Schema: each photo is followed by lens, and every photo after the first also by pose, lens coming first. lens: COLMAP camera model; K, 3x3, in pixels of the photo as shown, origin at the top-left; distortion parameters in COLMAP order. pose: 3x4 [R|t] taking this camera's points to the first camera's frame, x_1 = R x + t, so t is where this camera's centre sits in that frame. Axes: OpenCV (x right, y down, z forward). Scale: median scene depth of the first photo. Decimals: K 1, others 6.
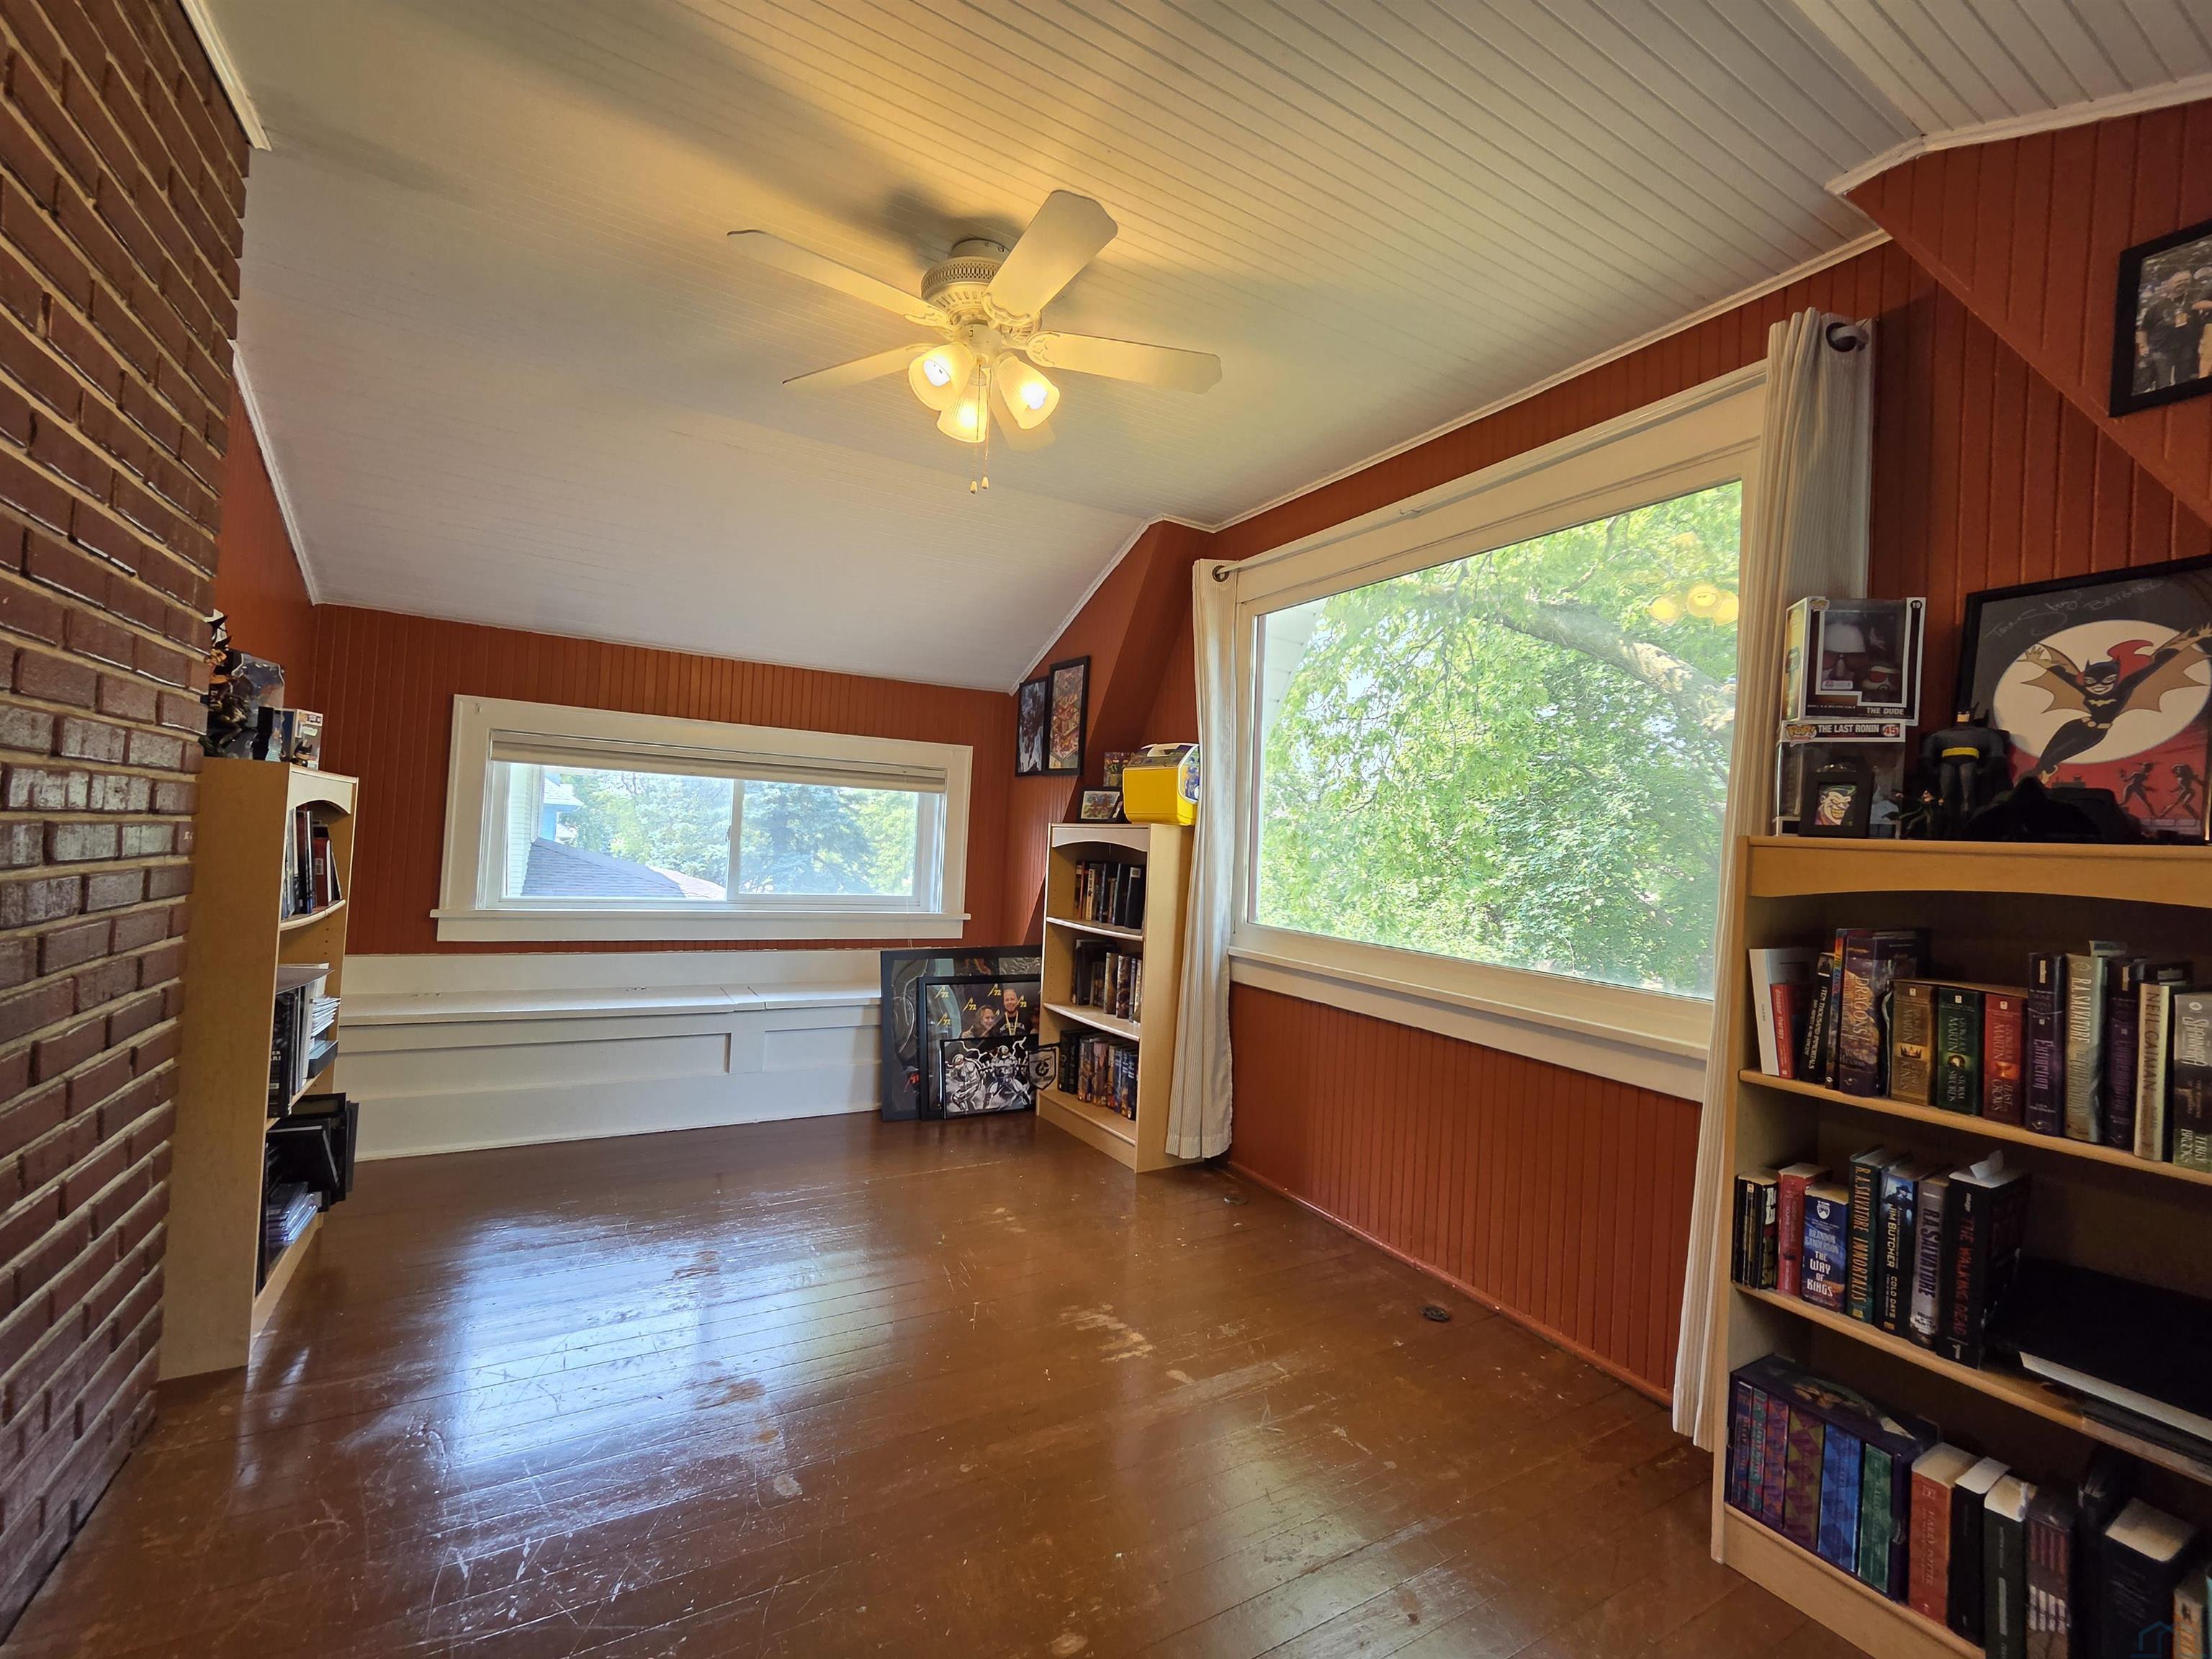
lens RADIAL K [[920.3, 0, 1109.4], [0, 920.3, 821.2], [0, 0, 1]] dist [0.001749, -0.000056]
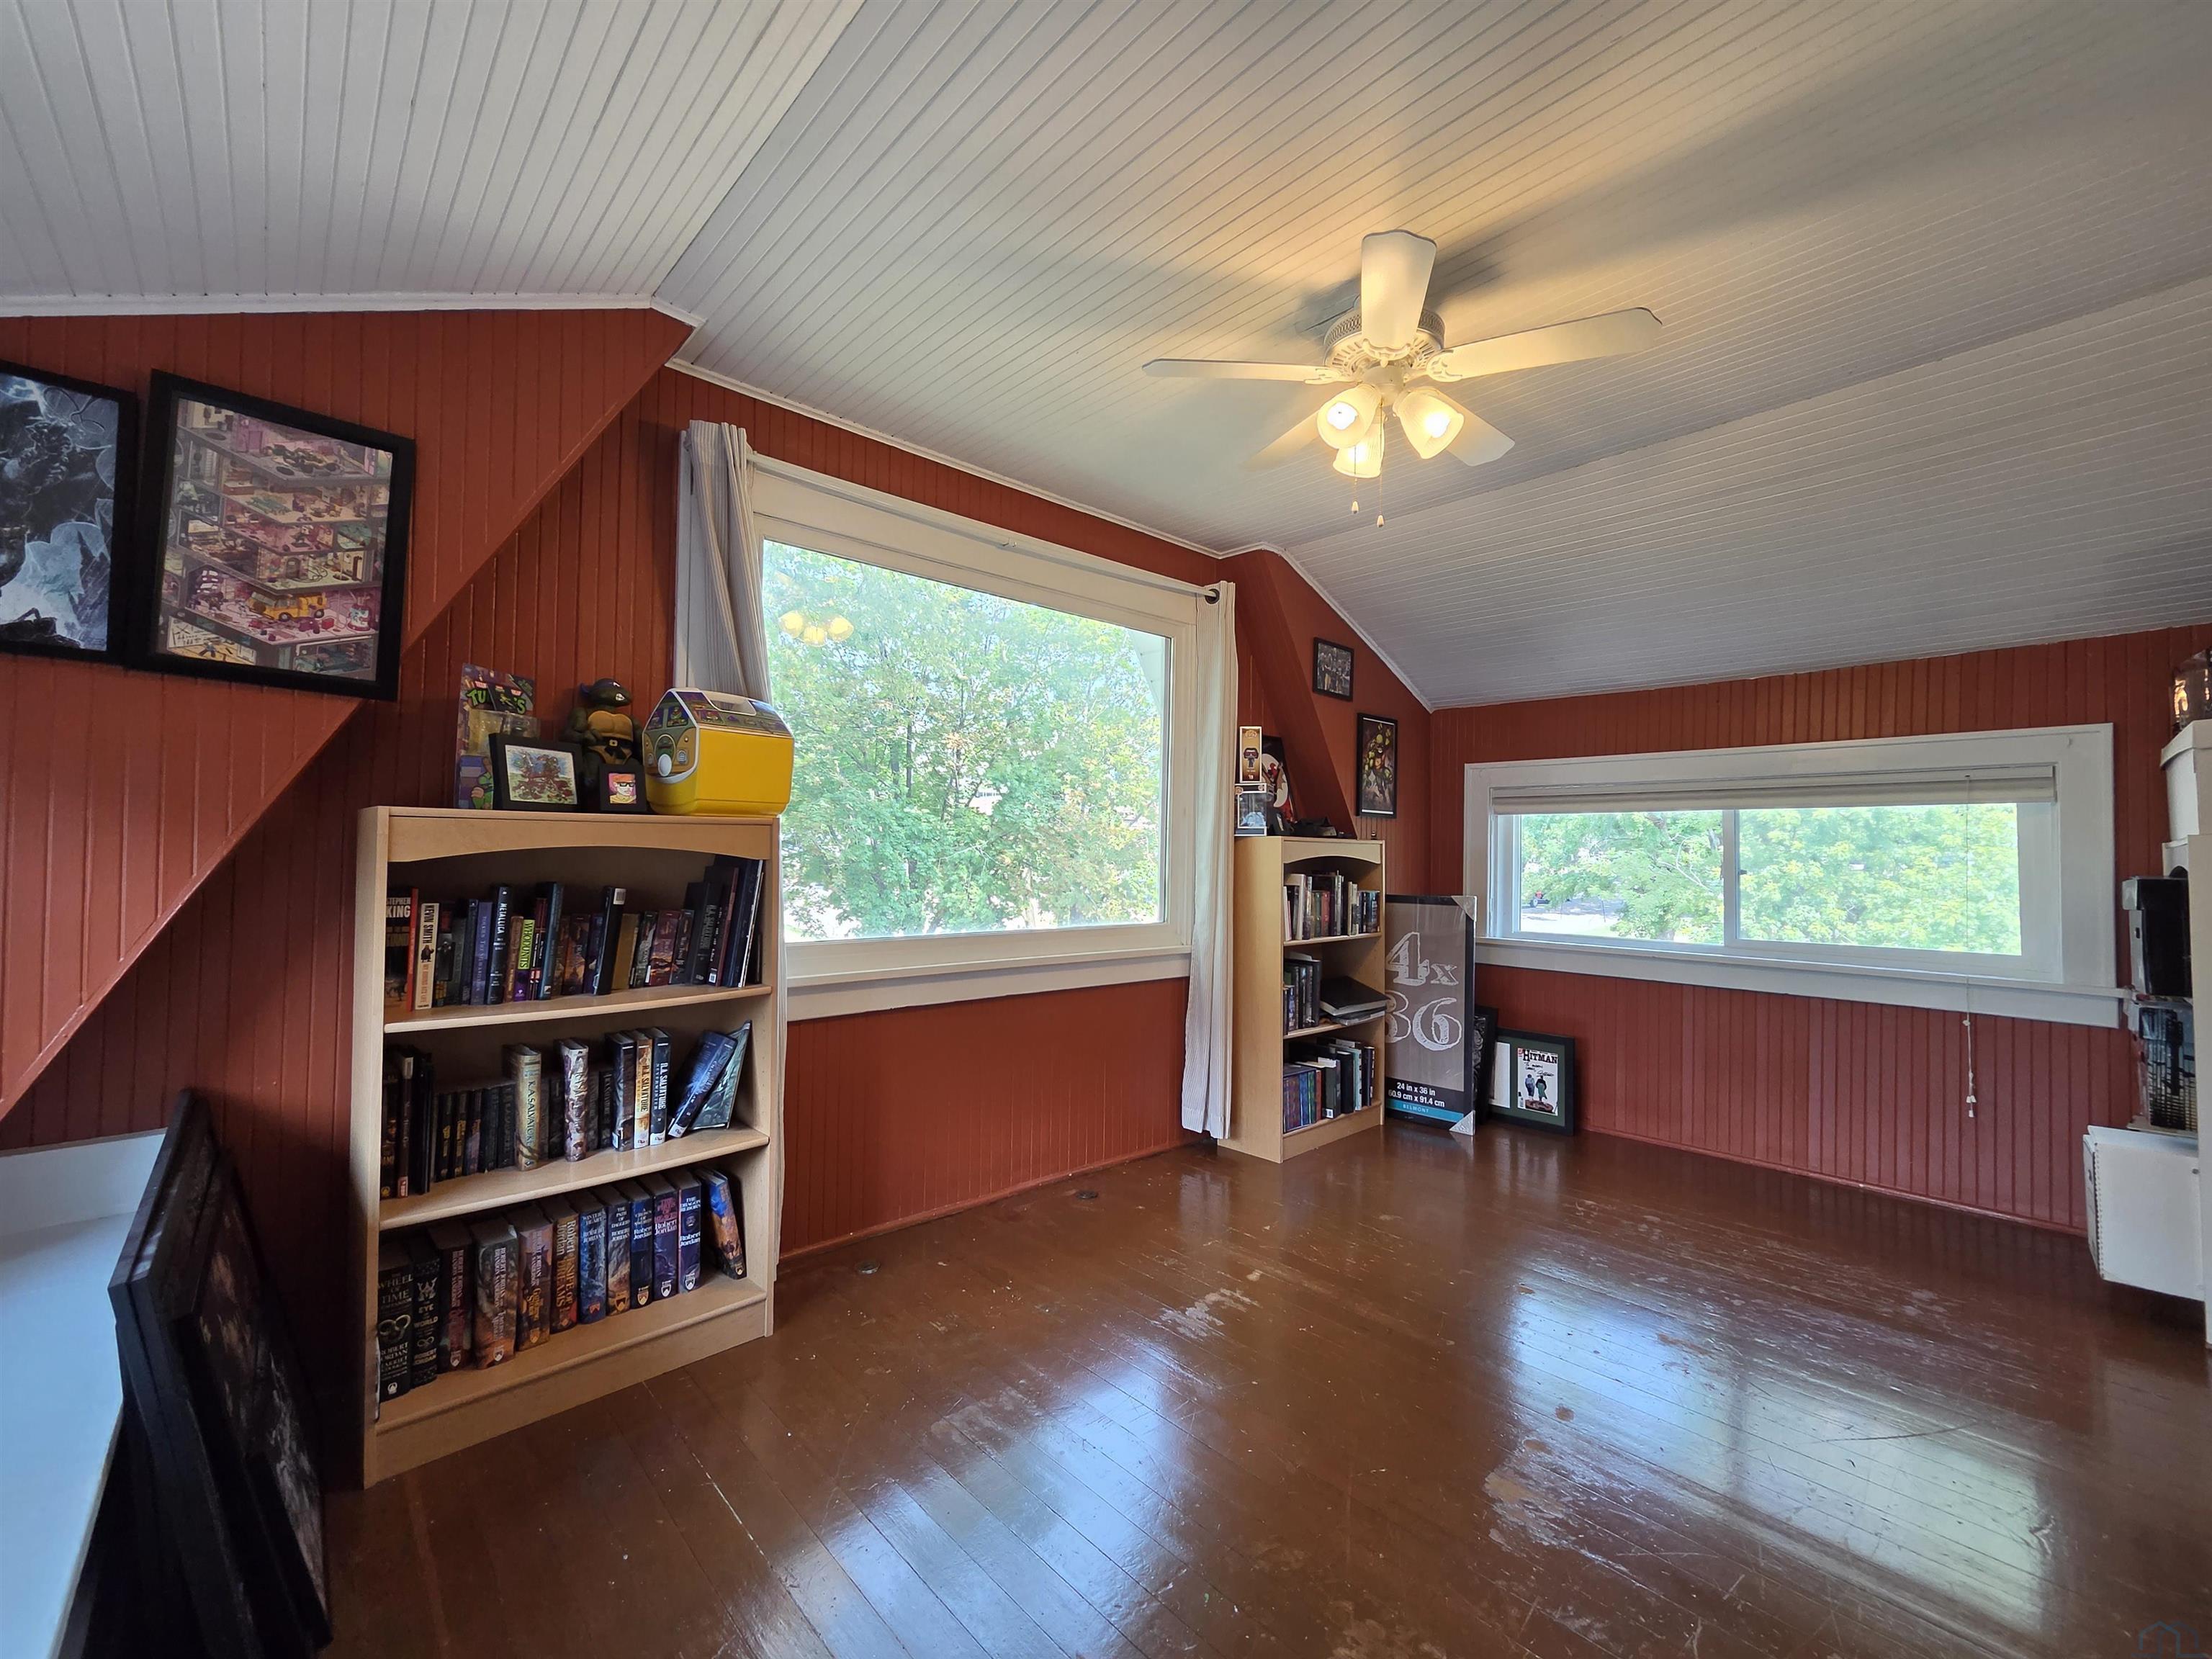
lens RADIAL K [[920.3, 0, 1109.4], [0, 920.3, 821.2], [0, 0, 1]] dist [0.001749, -0.000056]
pose [[-0.211743, -0.021145, 0.977097, -0.865873], [-0.044952, 0.998919, 0.011876, -0.018026], [-0.976291, -0.041408, -0.212465, 1.174817]]
